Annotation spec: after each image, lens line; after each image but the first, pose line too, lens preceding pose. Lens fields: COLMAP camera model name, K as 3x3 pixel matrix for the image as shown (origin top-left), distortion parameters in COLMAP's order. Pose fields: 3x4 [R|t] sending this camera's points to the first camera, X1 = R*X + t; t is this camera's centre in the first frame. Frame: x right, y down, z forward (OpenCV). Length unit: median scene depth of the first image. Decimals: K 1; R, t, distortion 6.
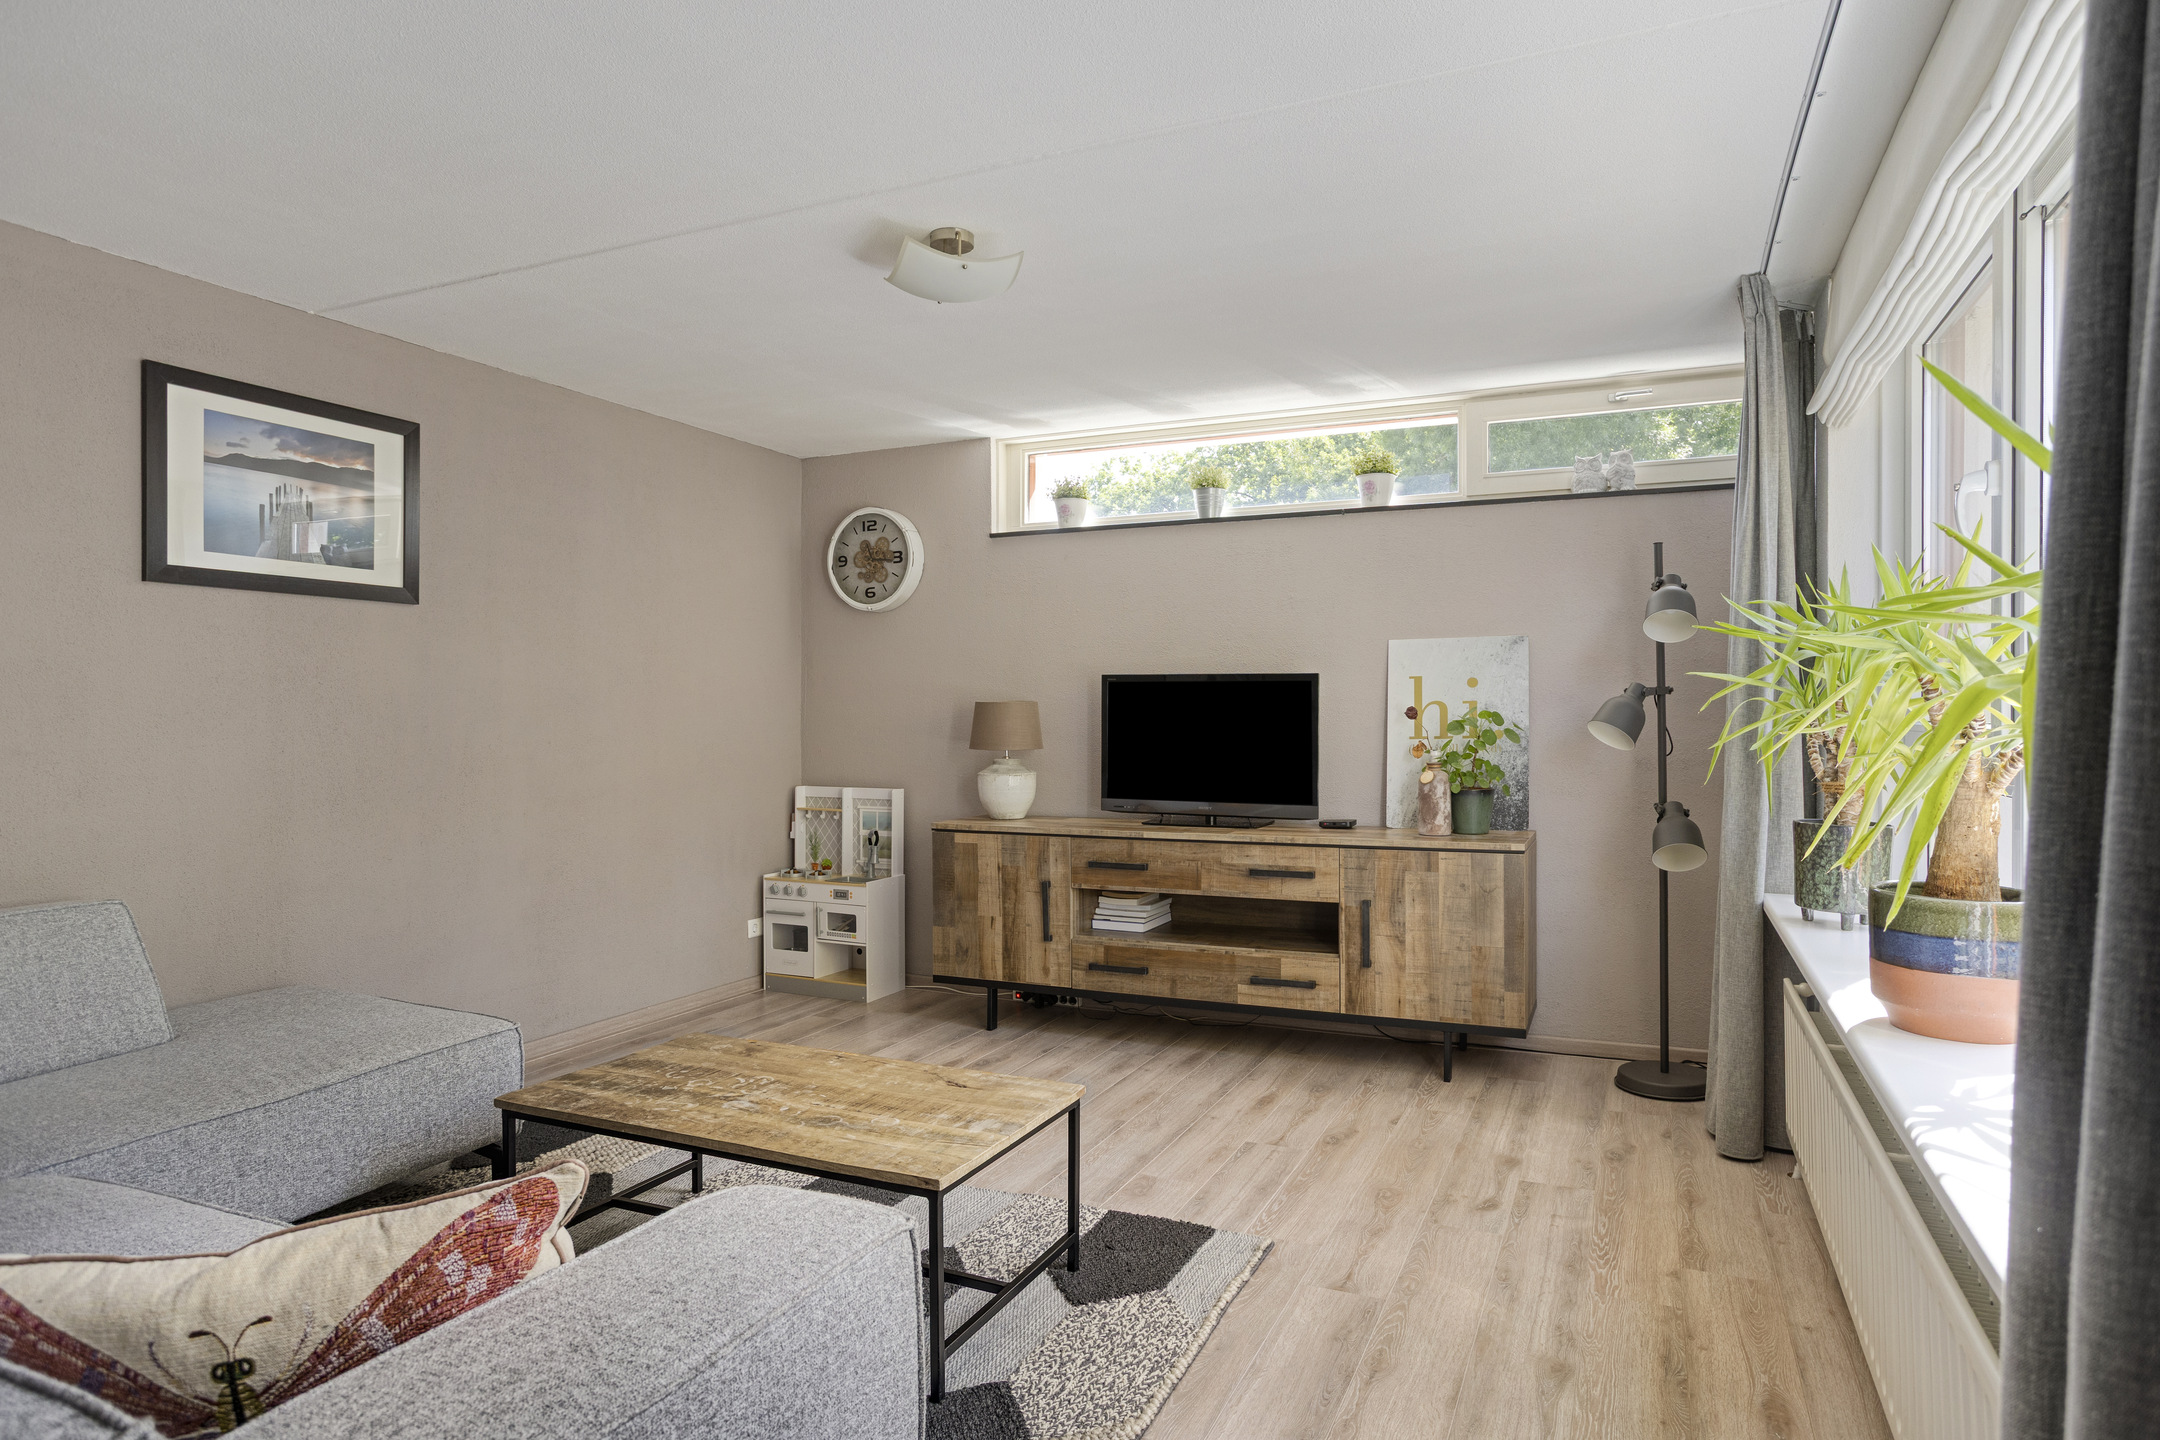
lens RADIAL K [[1263.2, 0, 1080.0], [0, 1263.2, 720.0], [0, 0, 1]] dist [0.000907, 0.000835]
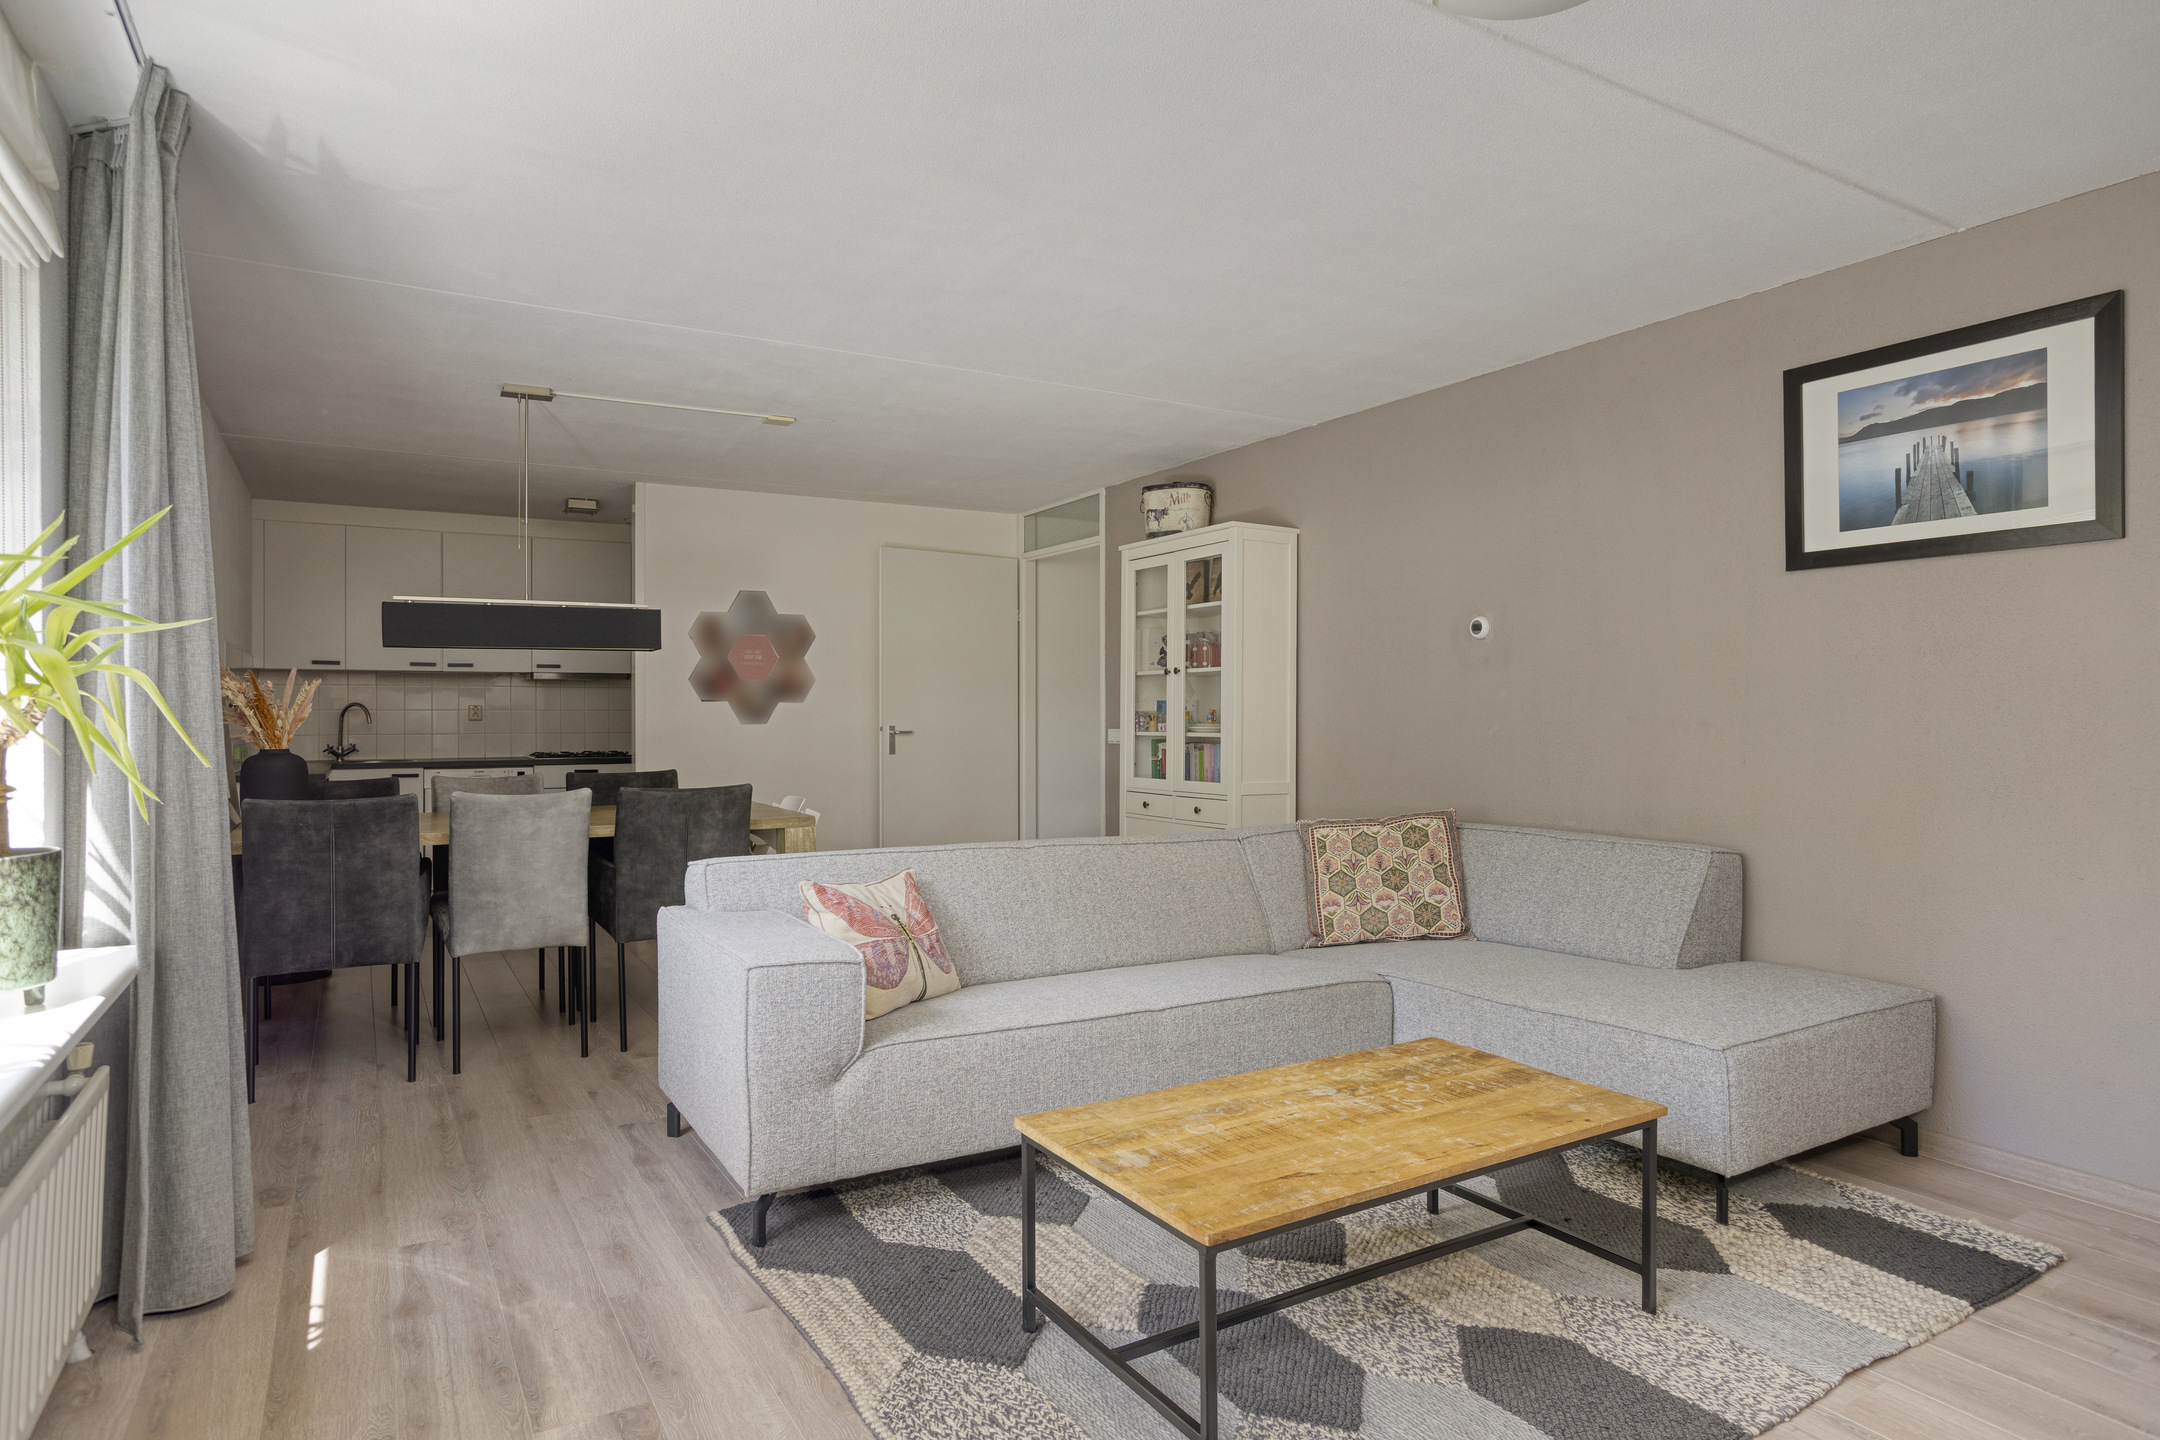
lens RADIAL K [[1206.7, 0, 1079.3], [0, 1206.7, 698.7], [0, 0, 1]] dist [0.000922, 0.000929]
pose [[-0.559260, -0.006742, -0.828965, 0.475503], [-0.000266, 0.999968, -0.007953, 0.009233], [0.828993, -0.004227, -0.559244, 1.079018]]
